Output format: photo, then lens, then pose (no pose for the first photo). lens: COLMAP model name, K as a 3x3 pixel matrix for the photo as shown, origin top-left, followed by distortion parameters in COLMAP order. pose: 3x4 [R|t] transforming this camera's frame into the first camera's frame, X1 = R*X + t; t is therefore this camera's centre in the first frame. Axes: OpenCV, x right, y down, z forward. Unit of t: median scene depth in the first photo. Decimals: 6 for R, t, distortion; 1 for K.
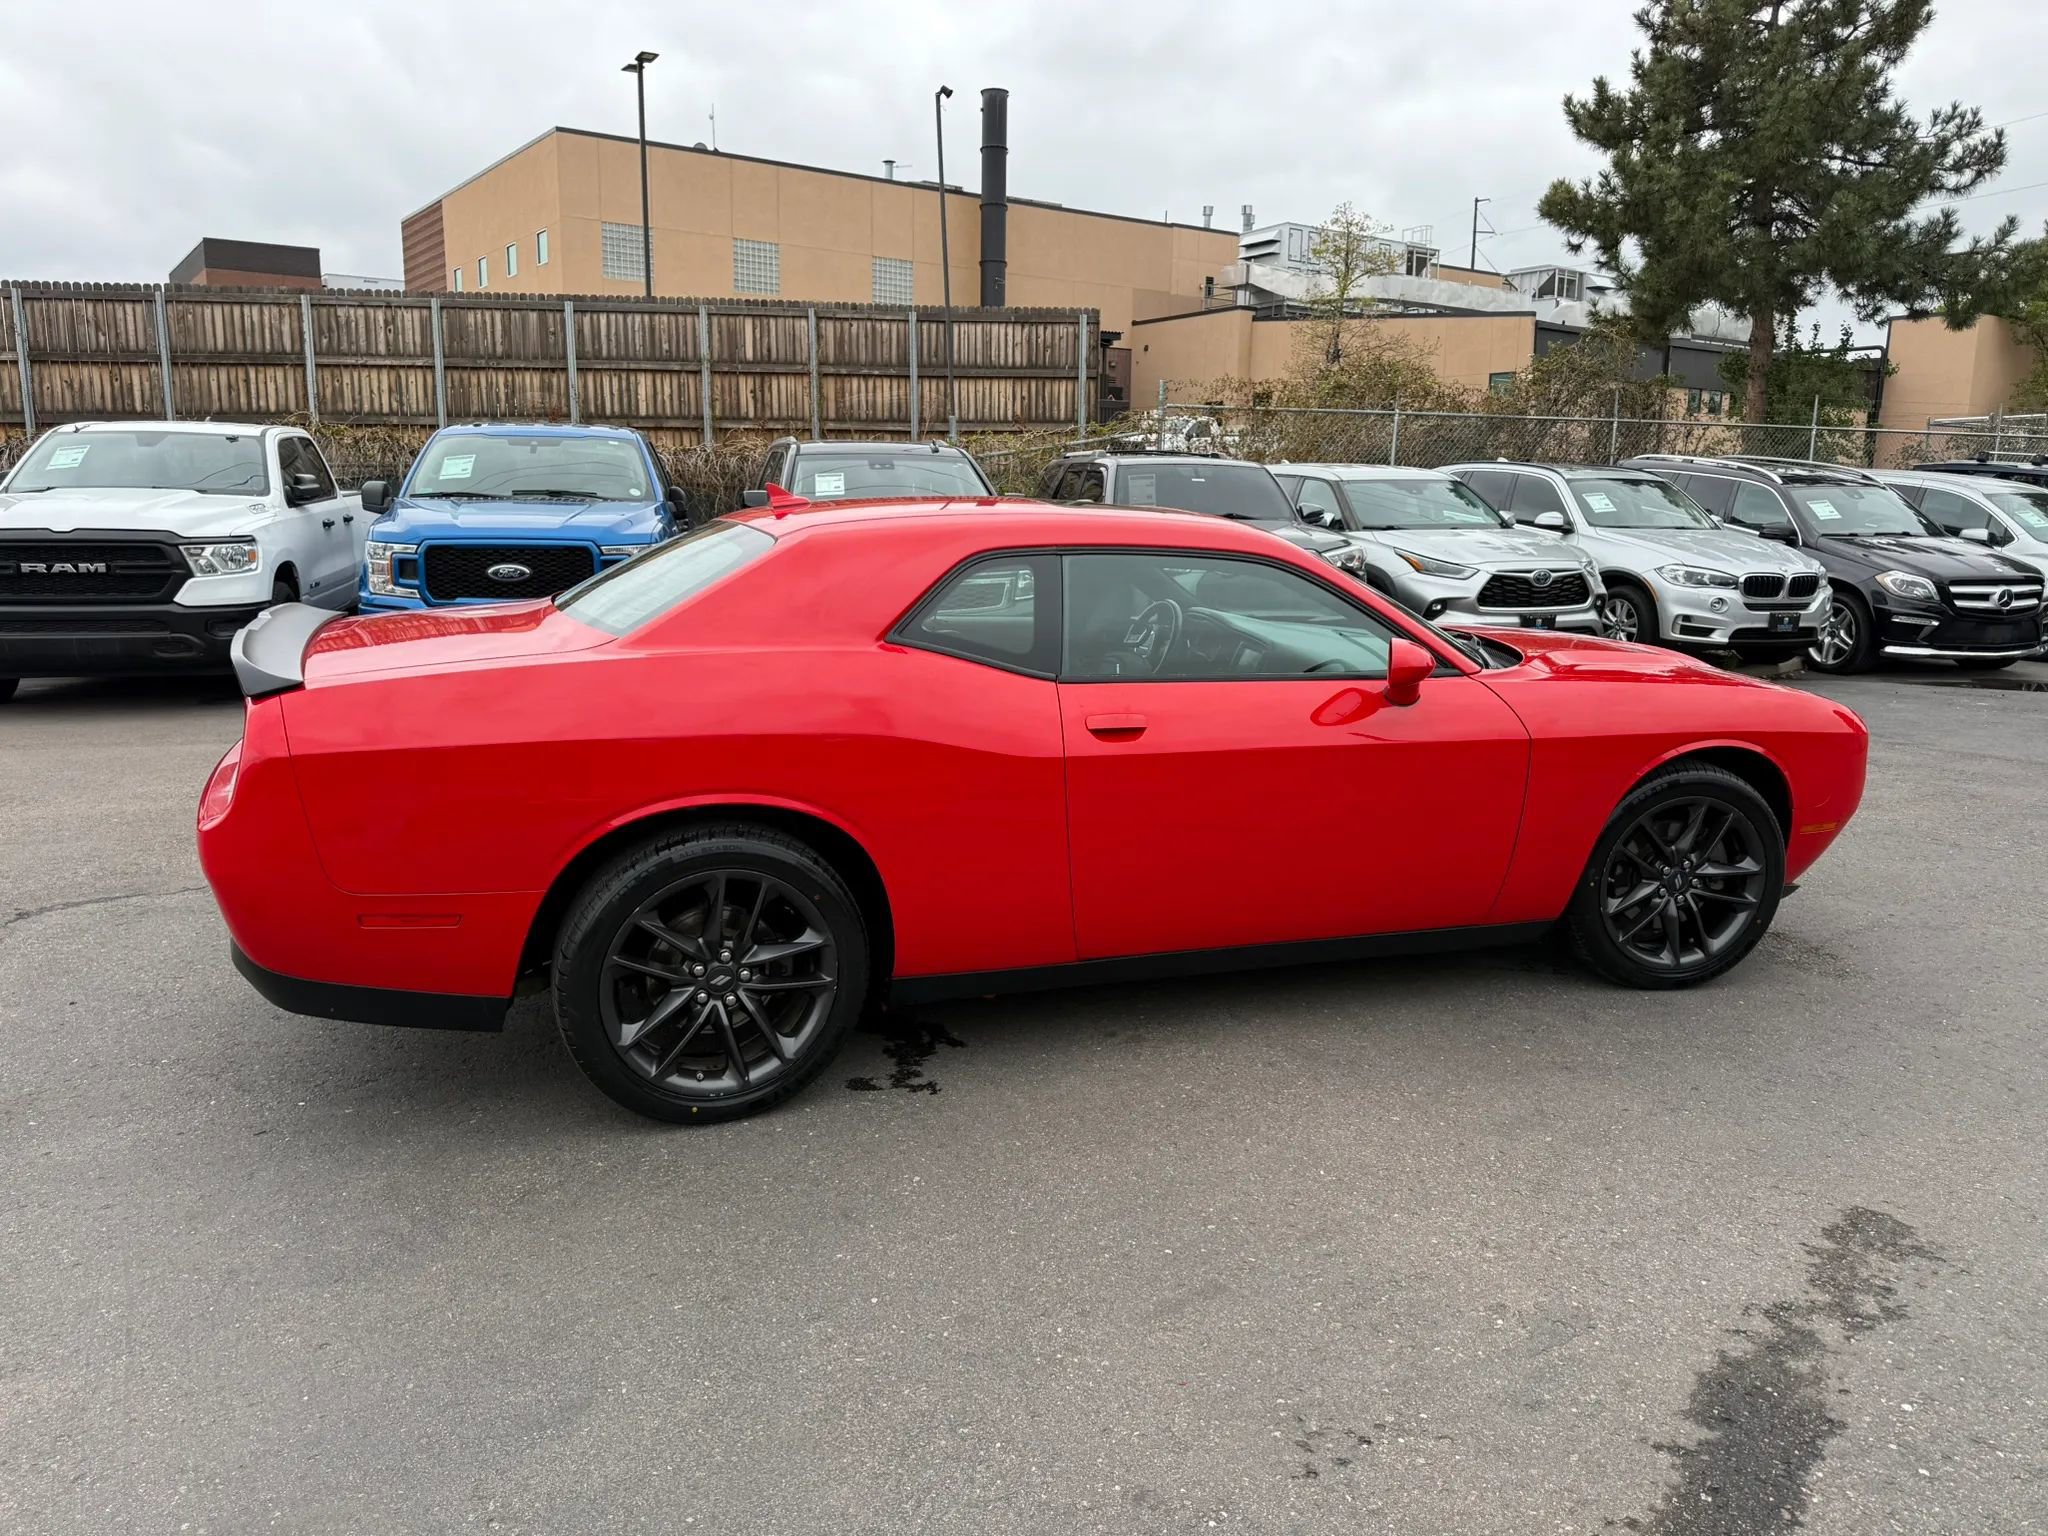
lens RADIAL K [[1440.4, 0, 1012.3], [0, 1440.4, 776.3], [0, 0, 1]] dist [0.035576, -0.040239]
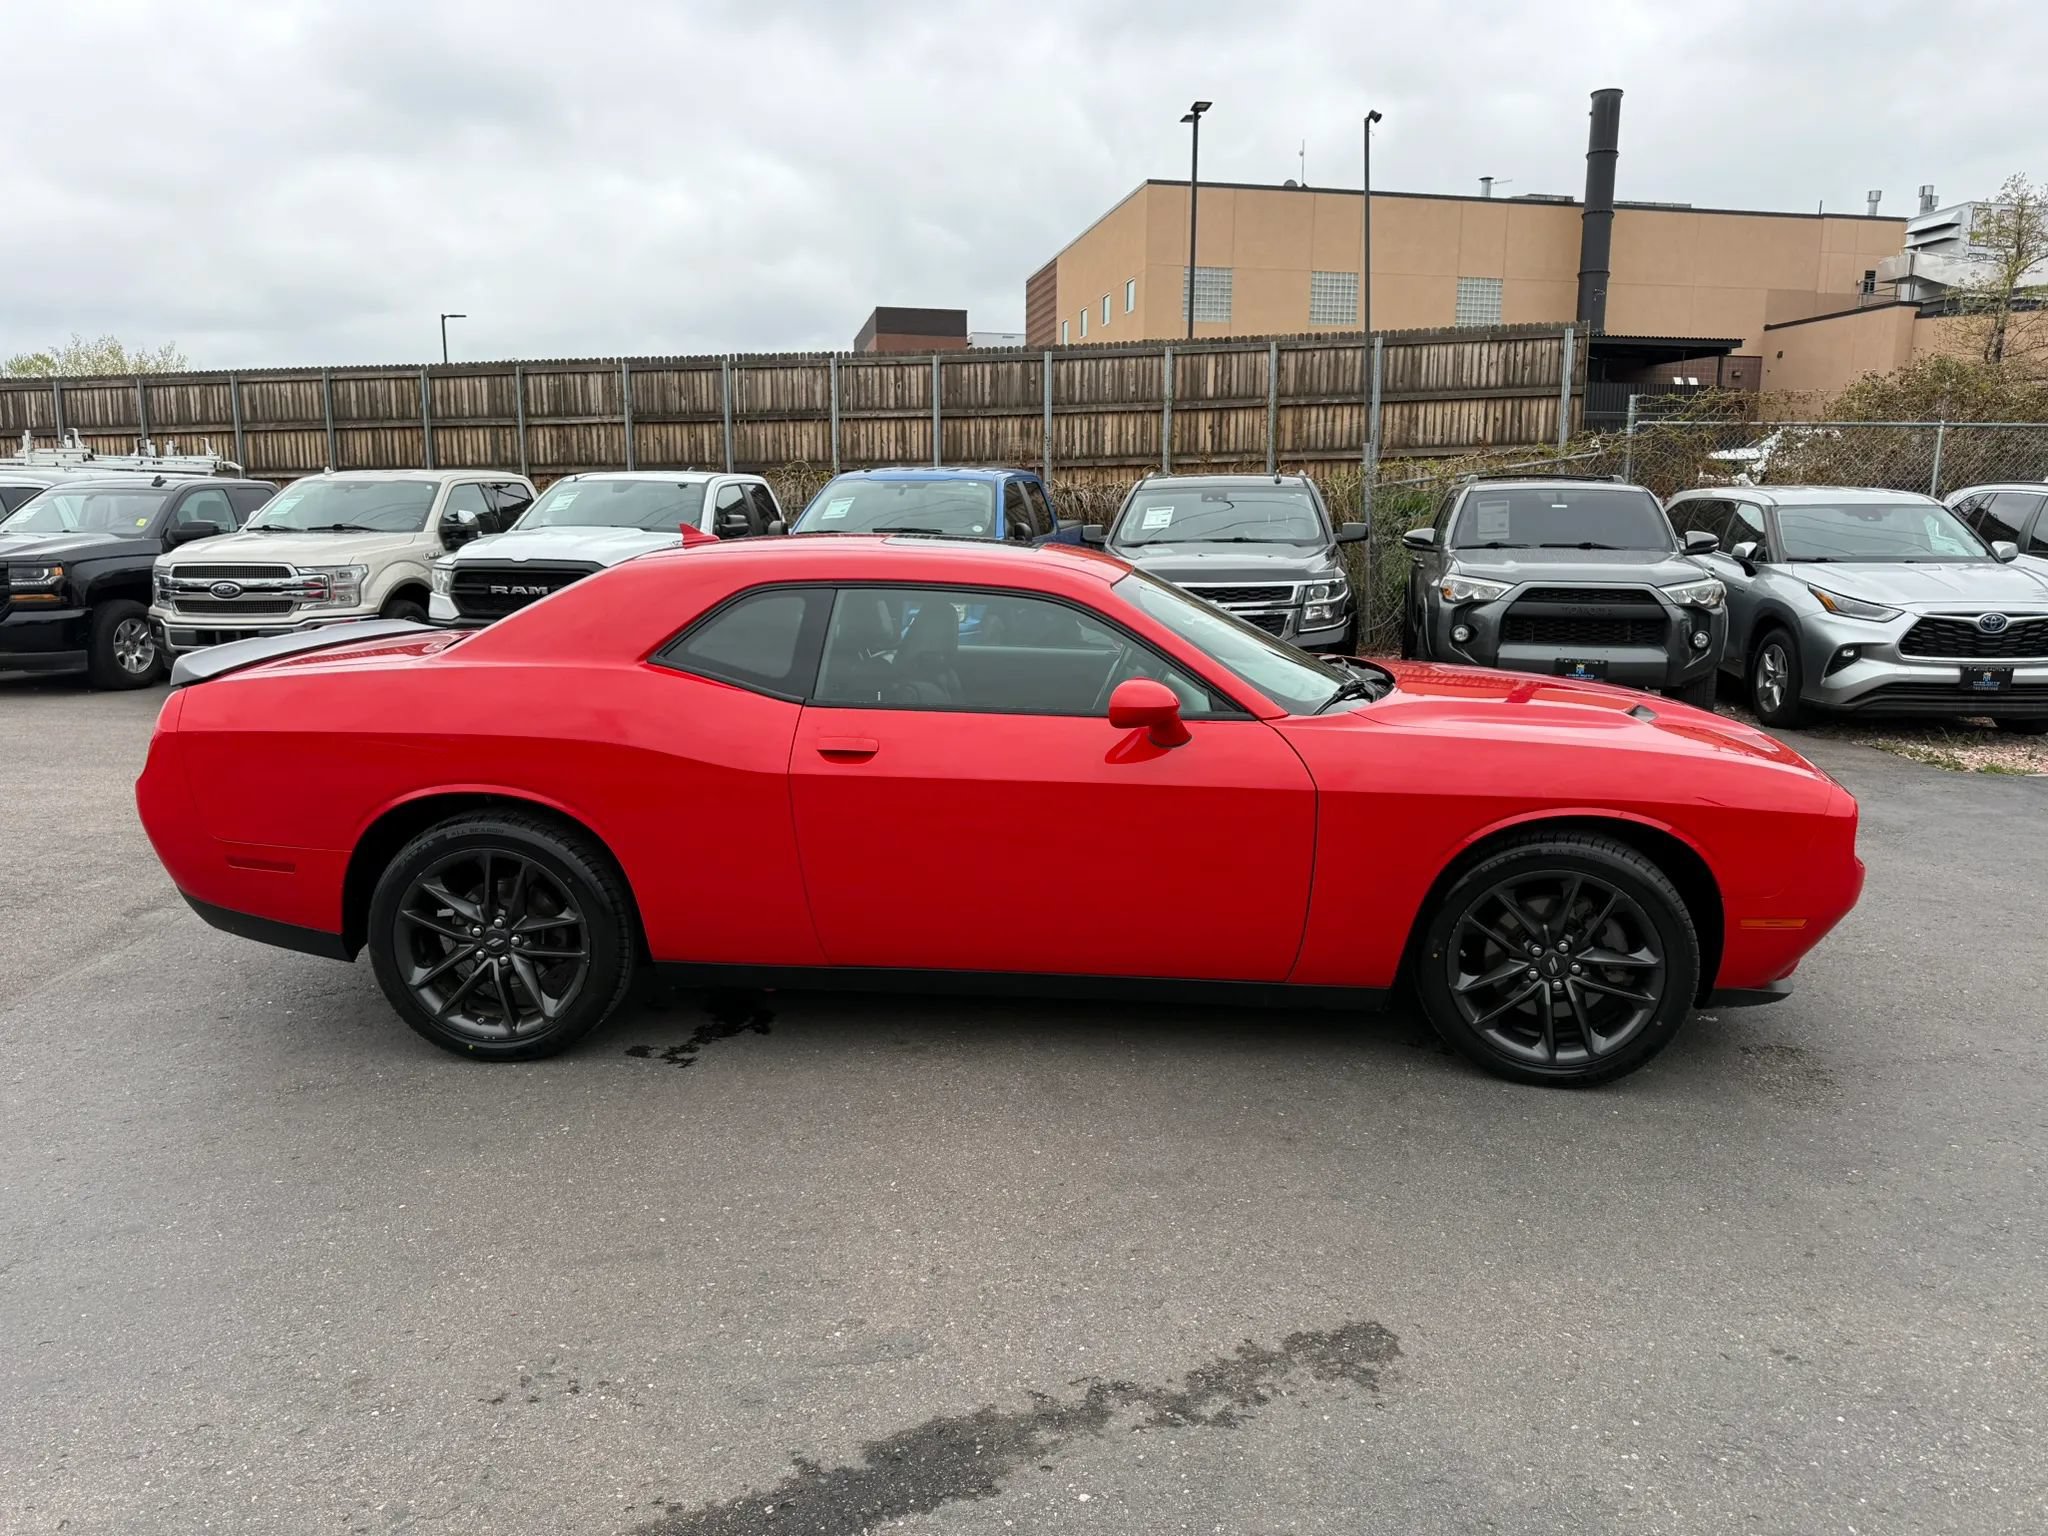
lens RADIAL K [[1440.4, 0, 1019.9], [0, 1440.4, 790.6], [0, 0, 1]] dist [0.035576, -0.040239]
pose [[0.913666, 0.066605, -0.400971, 0.196556], [-0.070888, 0.997476, 0.004162, -0.005554], [0.400236, 0.024621, 0.916081, 0.022496]]
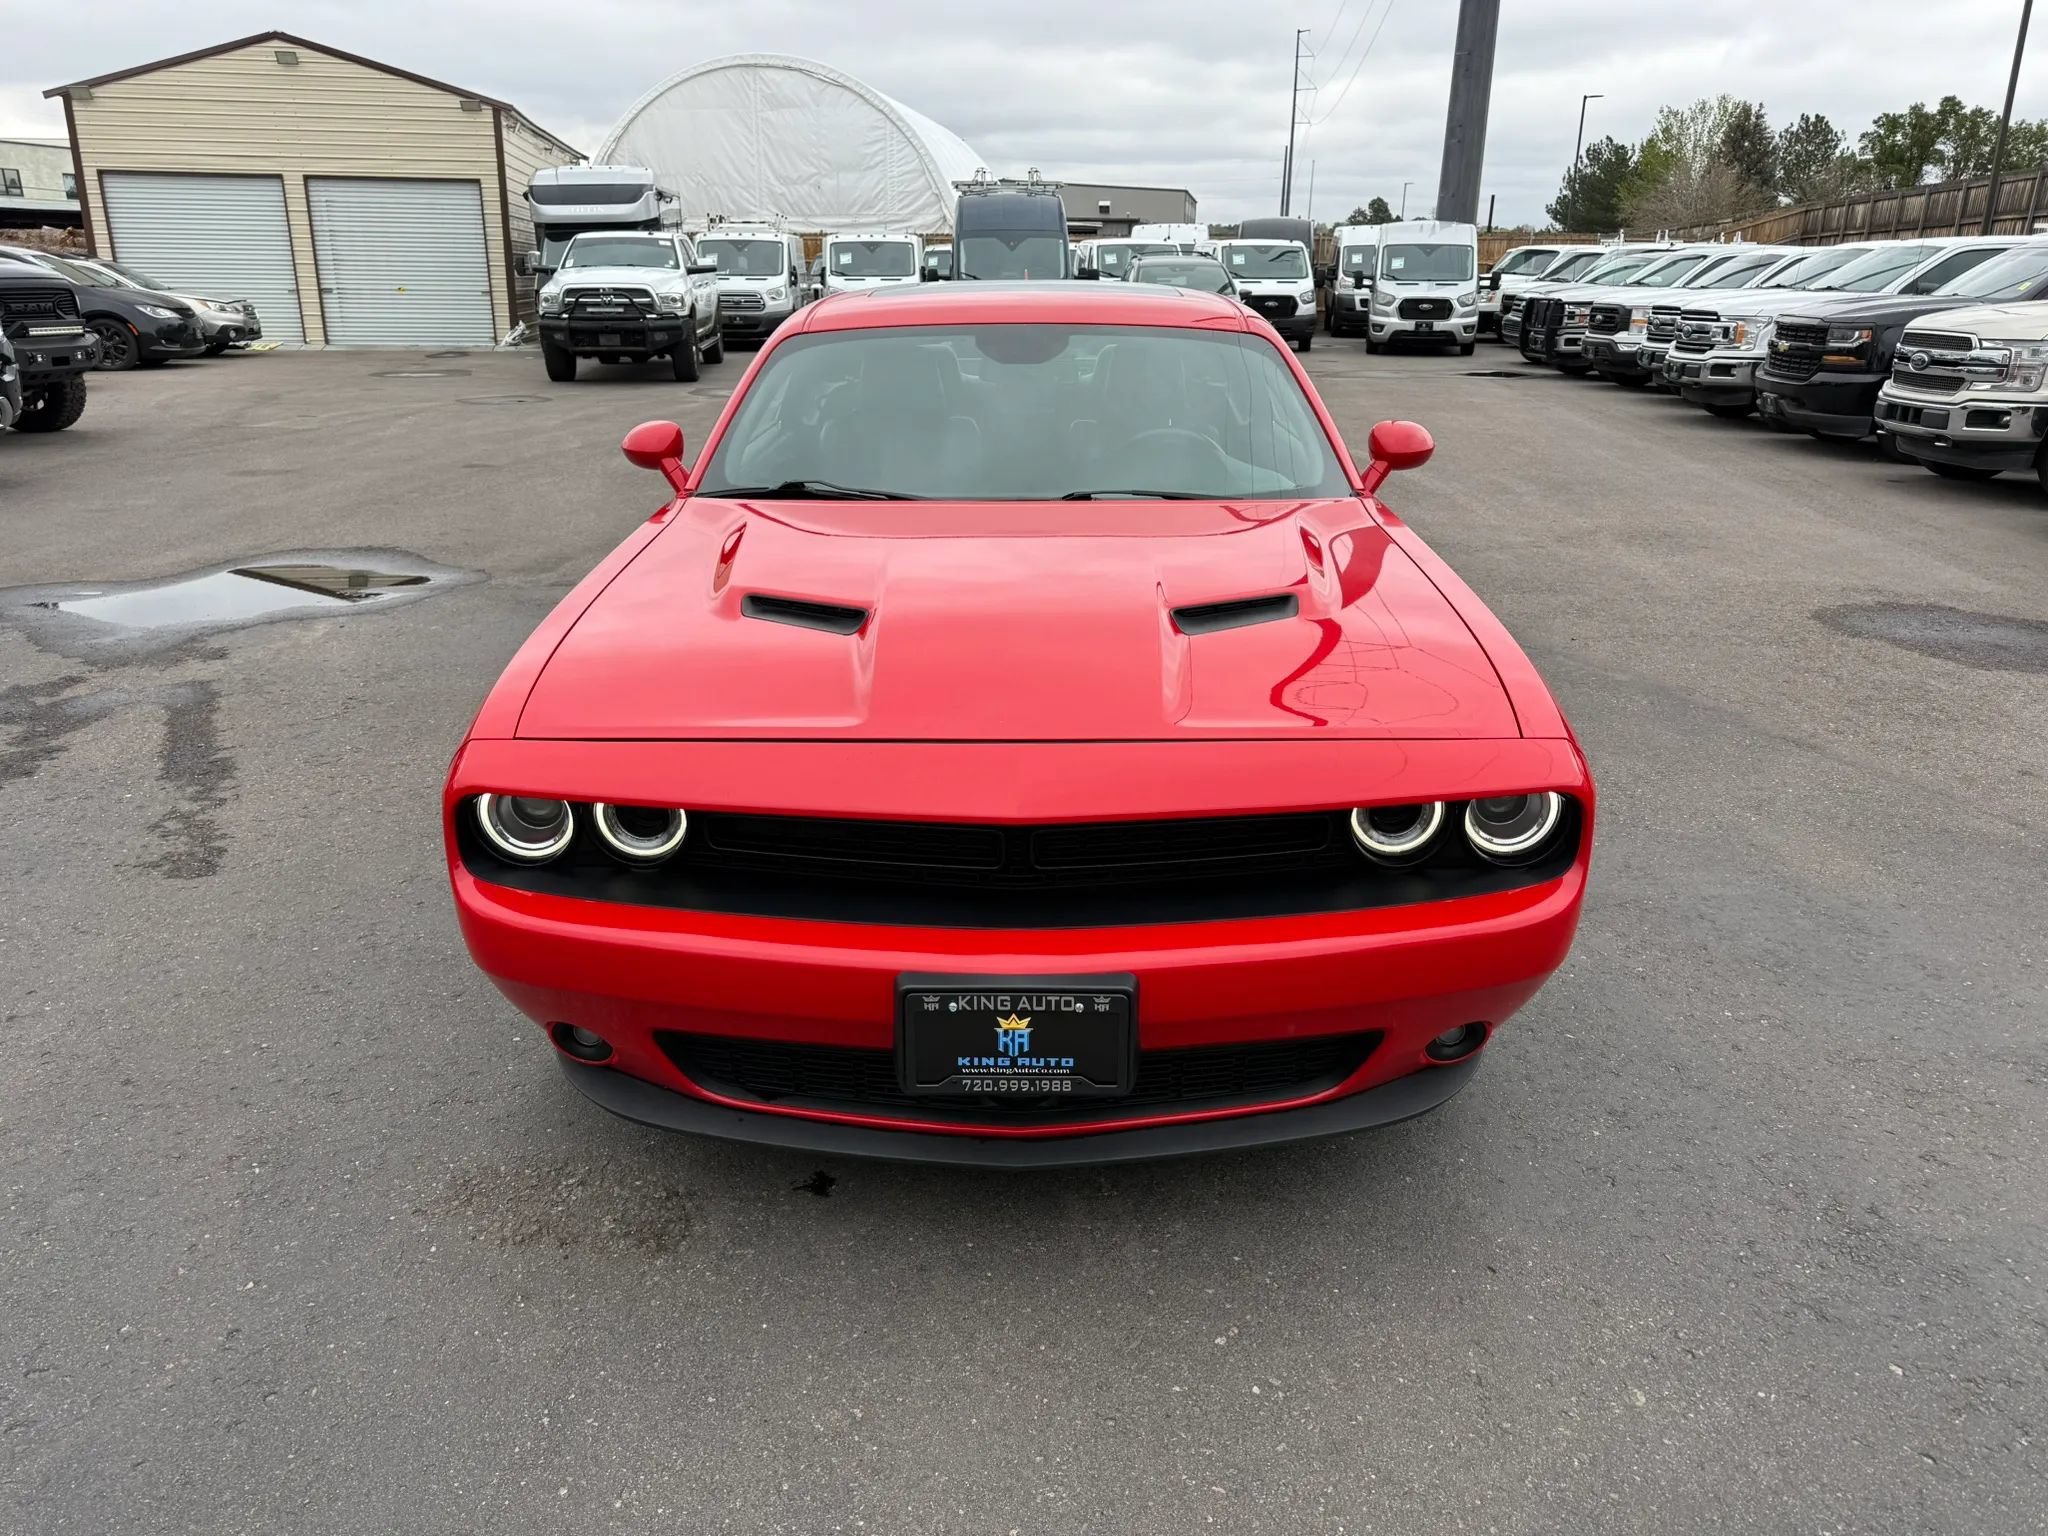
lens RADIAL K [[1440.4, 0, 1013.7], [0, 1440.4, 750.8], [0, 0, 1]] dist [0.035576, -0.040239]
pose [[-0.366190, 0.279289, -0.887639, 0.378317], [-0.193052, 0.910341, 0.366074, -0.101016], [0.910294, 0.305413, -0.279441, 0.523660]]
